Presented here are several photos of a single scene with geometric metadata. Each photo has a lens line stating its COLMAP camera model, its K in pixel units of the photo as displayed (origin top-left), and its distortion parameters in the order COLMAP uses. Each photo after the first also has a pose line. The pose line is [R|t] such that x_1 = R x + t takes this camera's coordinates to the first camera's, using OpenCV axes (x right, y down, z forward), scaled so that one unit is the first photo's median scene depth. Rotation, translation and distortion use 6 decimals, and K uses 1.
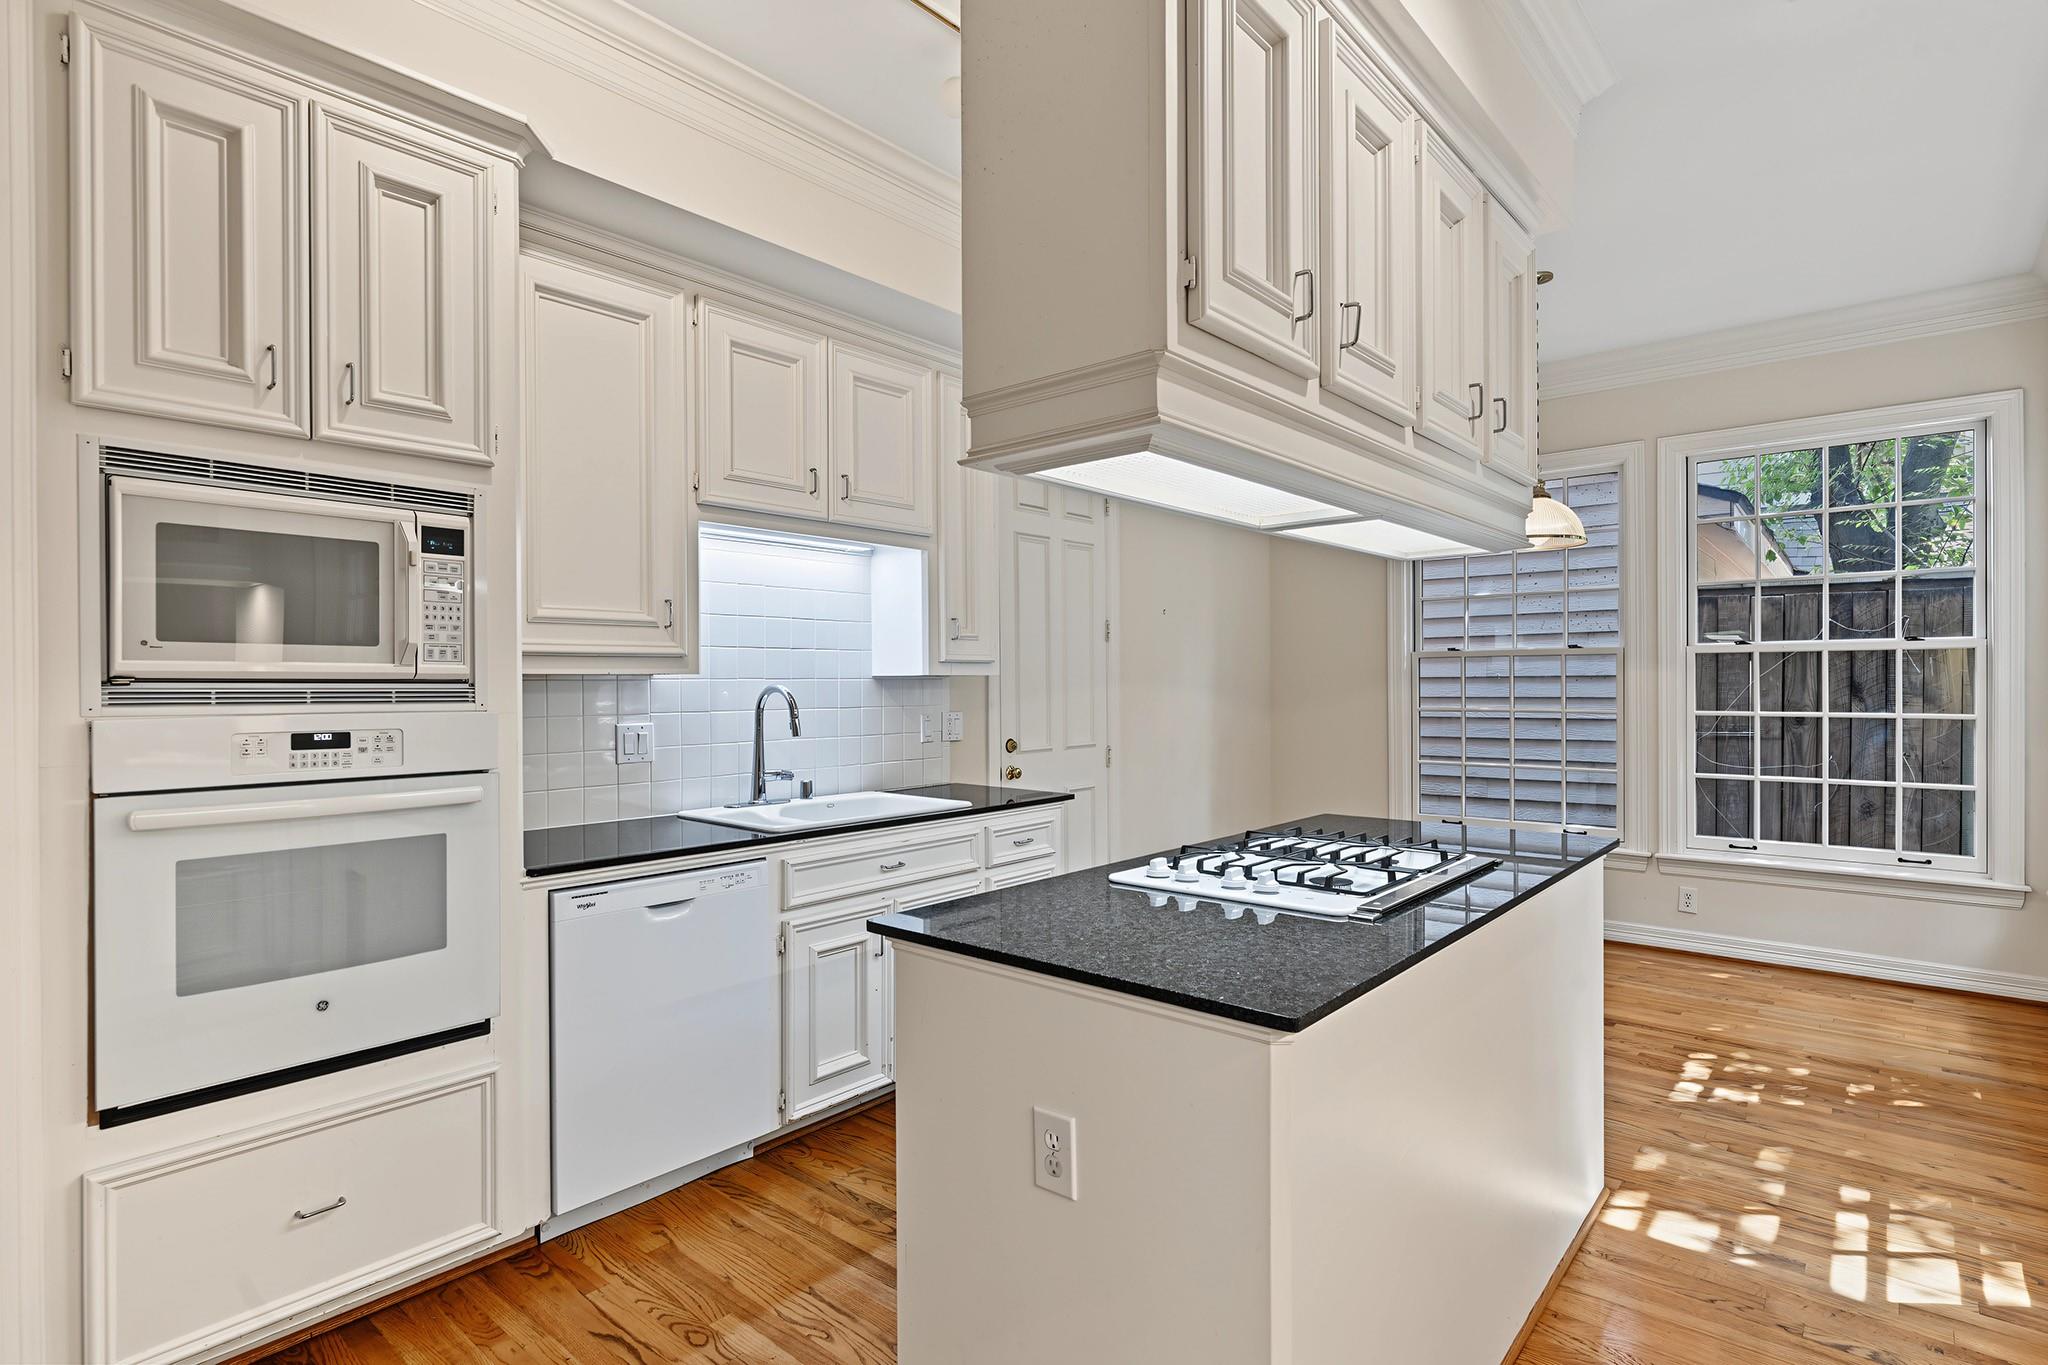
lens RADIAL K [[1026.4, 0, 1025.1], [0, 1026.4, 684.6], [0, 0, 1]] dist [-0.004784, -0.002523]
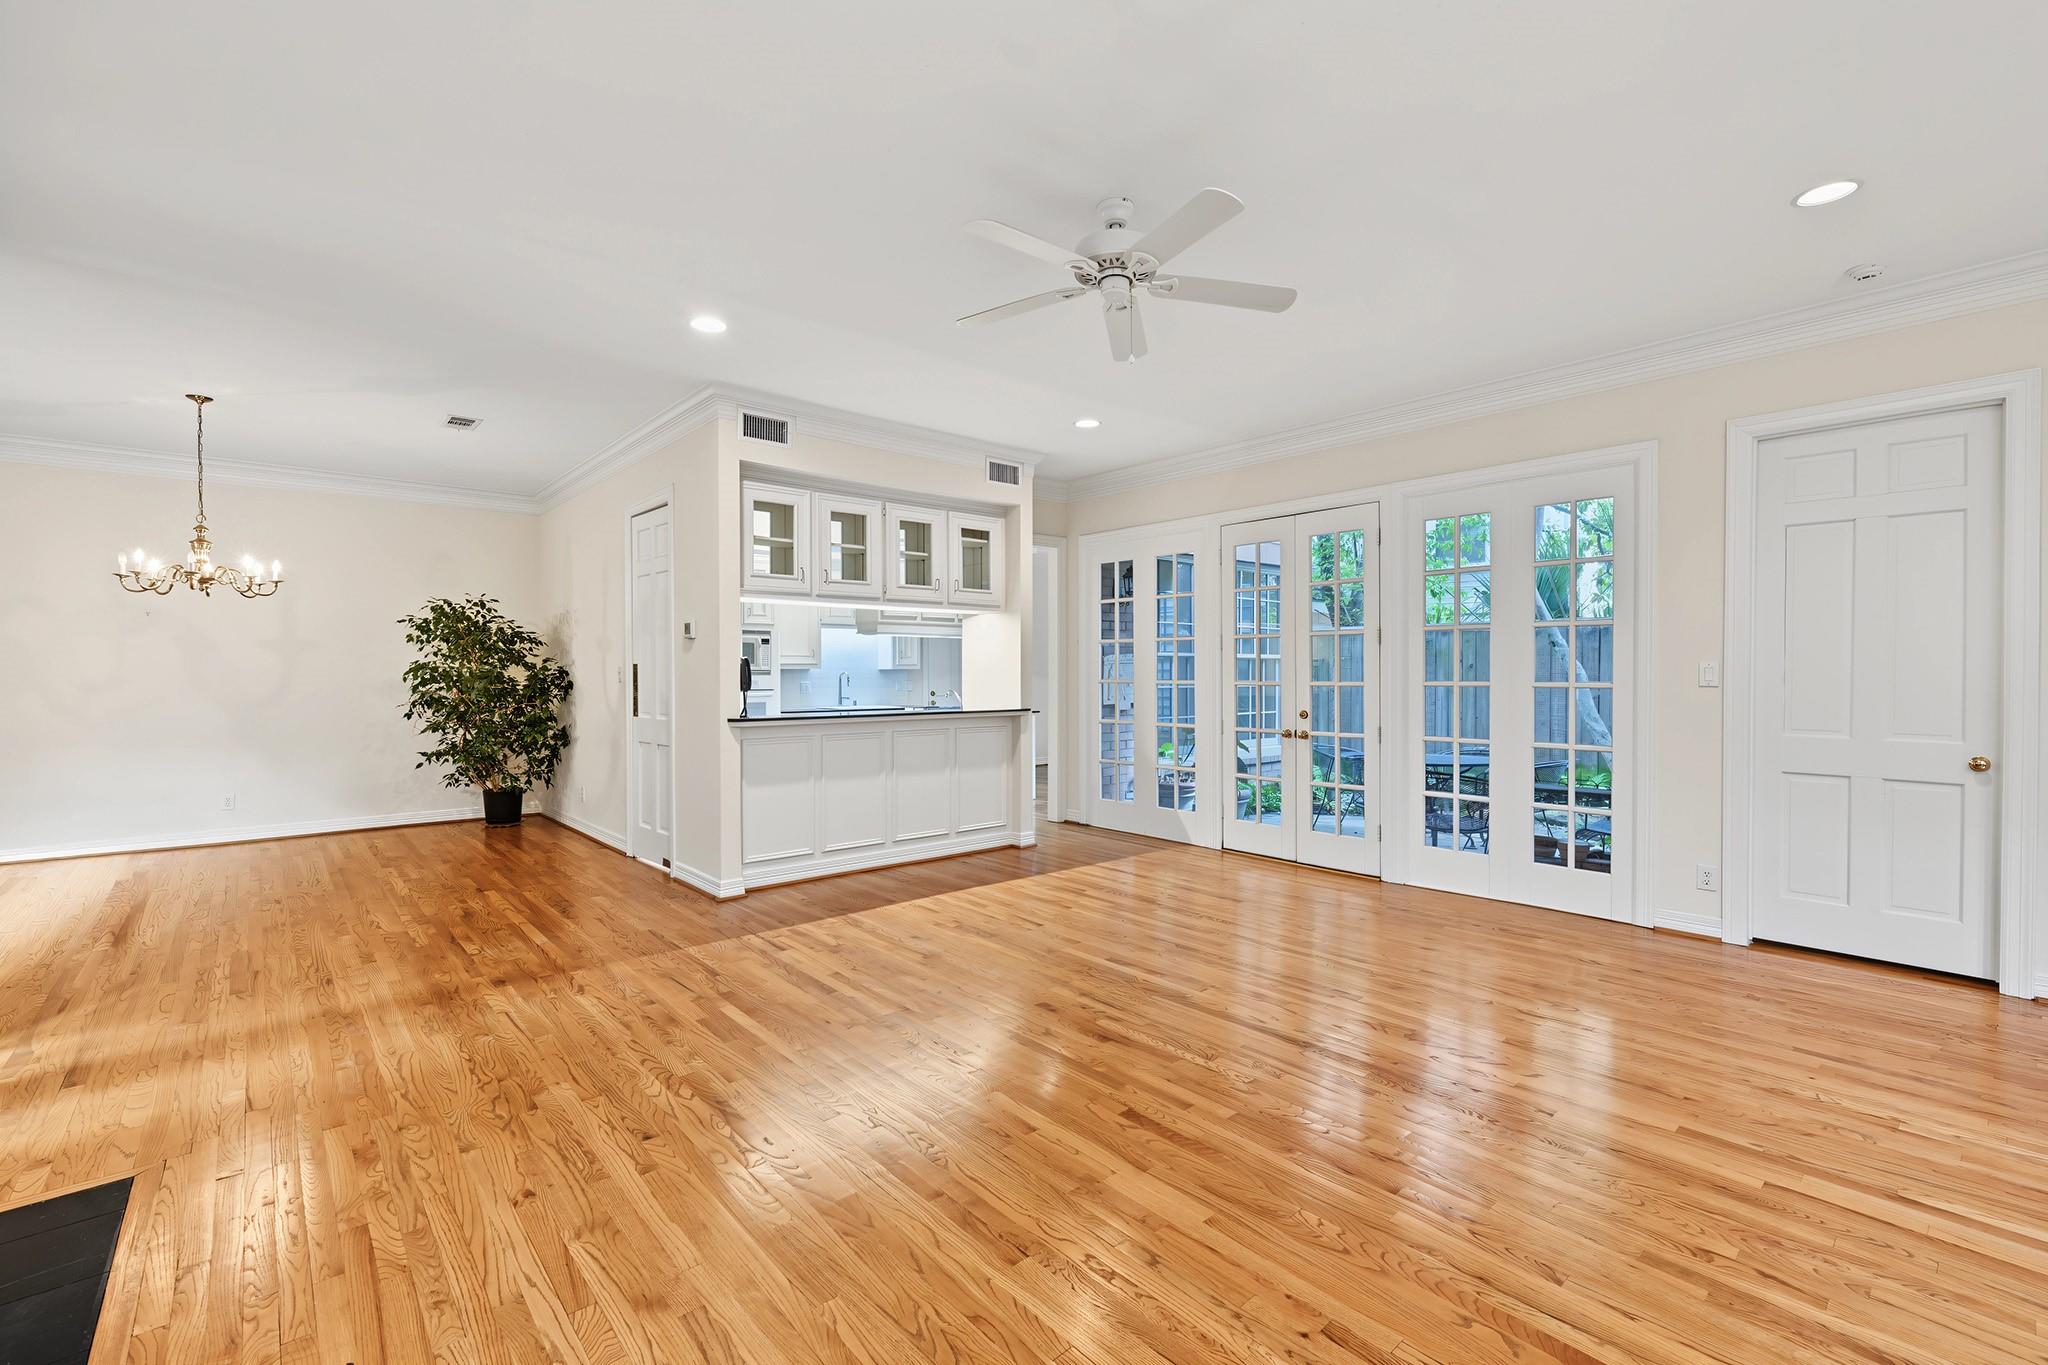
lens RADIAL K [[881.3, 0, 1016.8], [0, 881.3, 680.0], [0, 0, 1]] dist [0.000312, -0.000352]
pose [[0.989228, 0.006142, -0.146252, 0.696998], [-0.004964, 0.999952, 0.008415, -0.000238], [0.146297, -0.007598, 0.989212, -1.689266]]
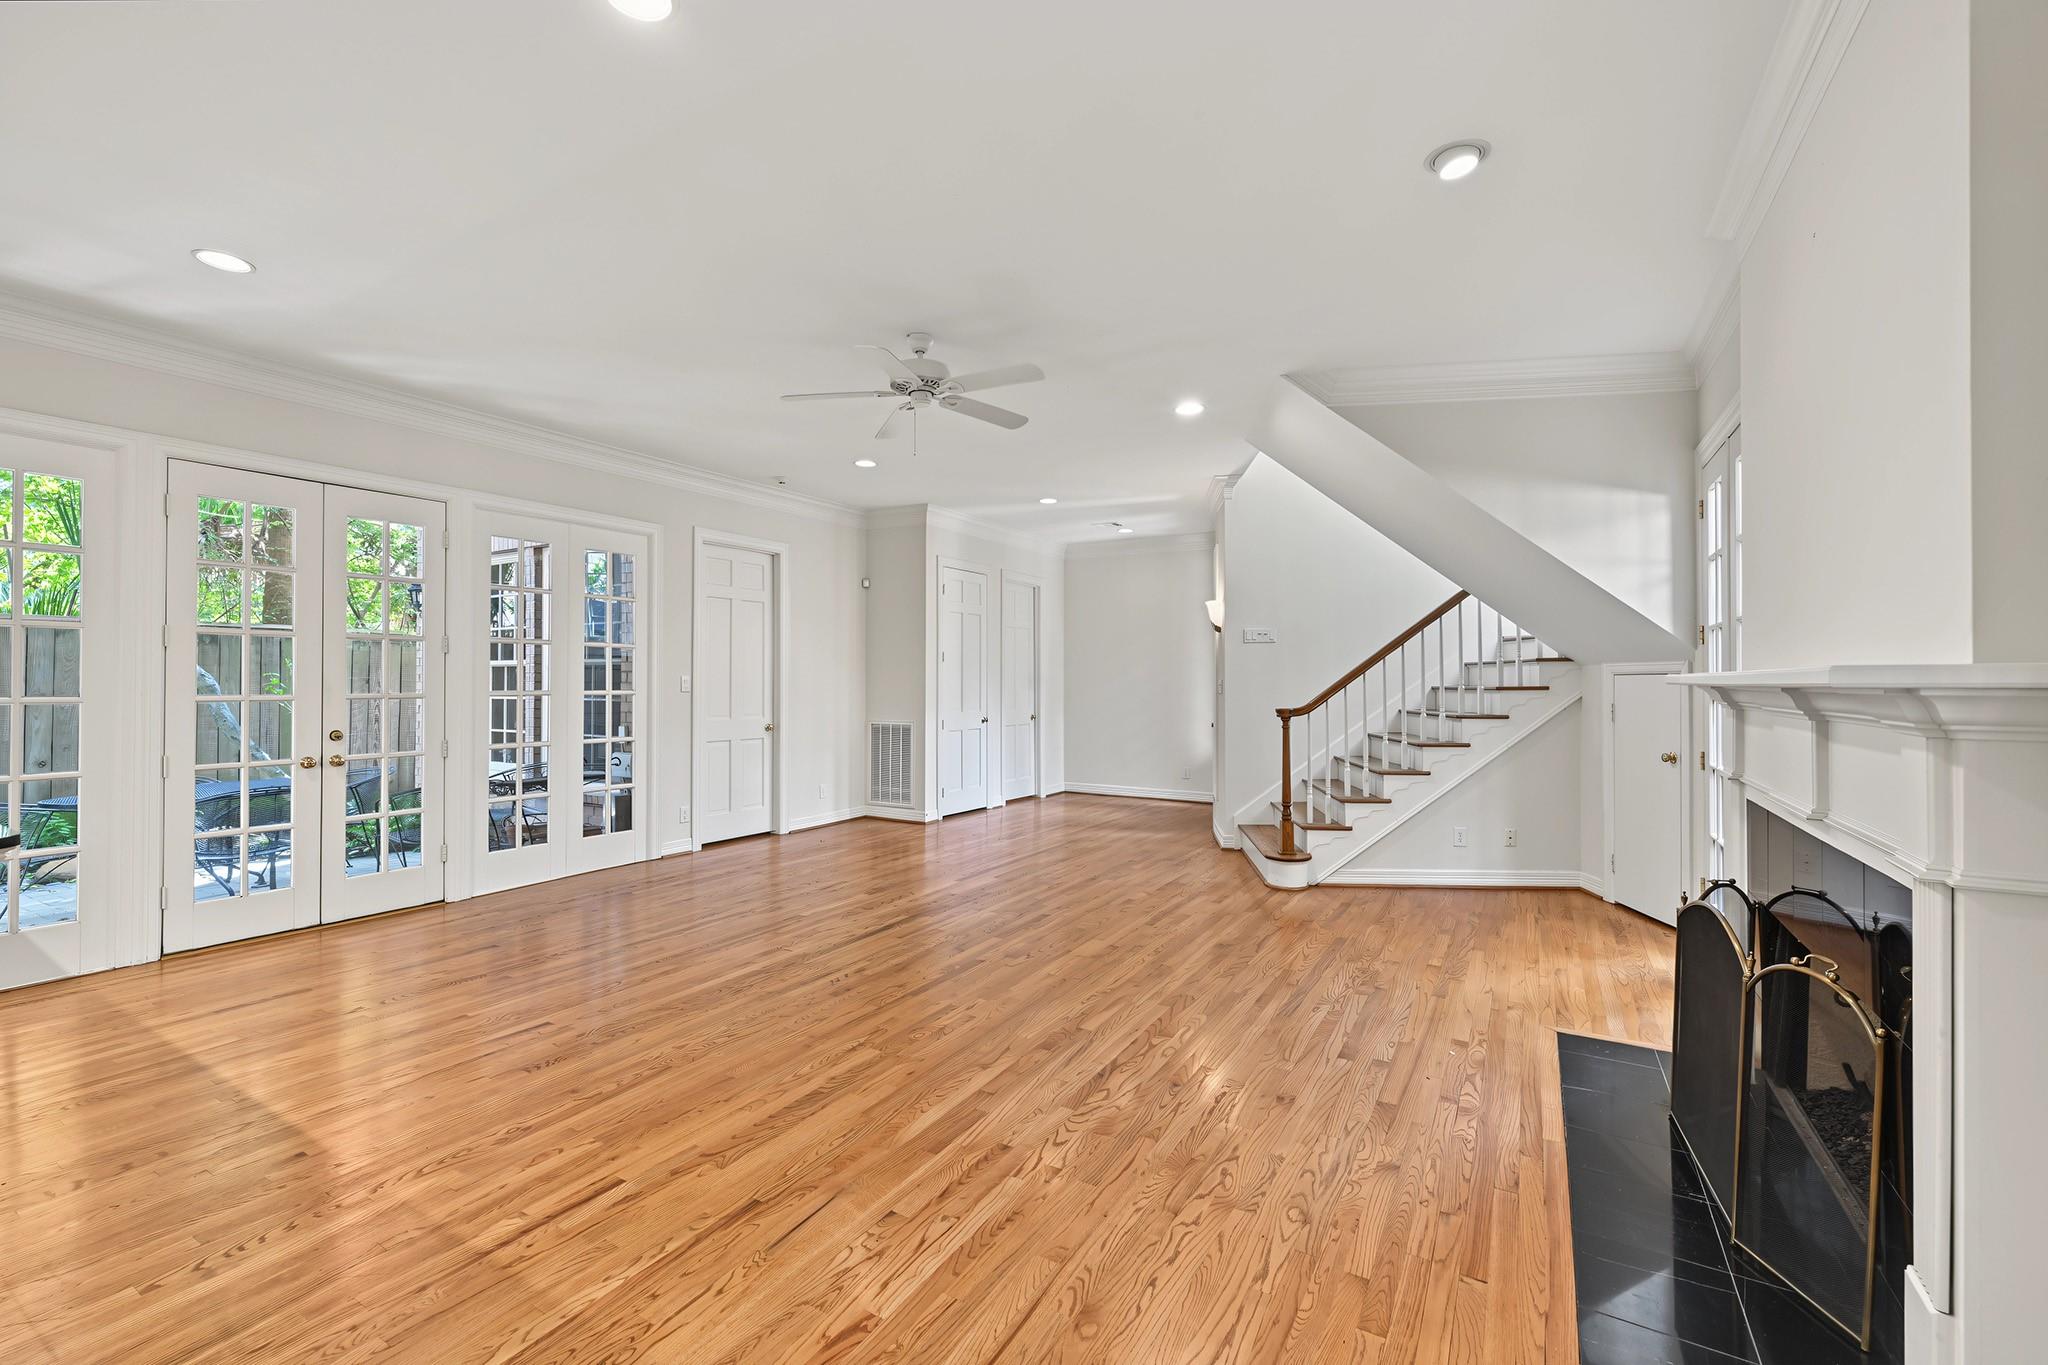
lens RADIAL K [[846.6, 0, 1019.5], [0, 846.6, 679.3], [0, 0, 1]] dist [0.001283, -0.000094]
pose [[-0.165964, 0.009341, 0.986088, -0.387076], [0.002479, 0.999956, -0.009056, 0.005242], [-0.986129, 0.000941, -0.165980, -0.814749]]
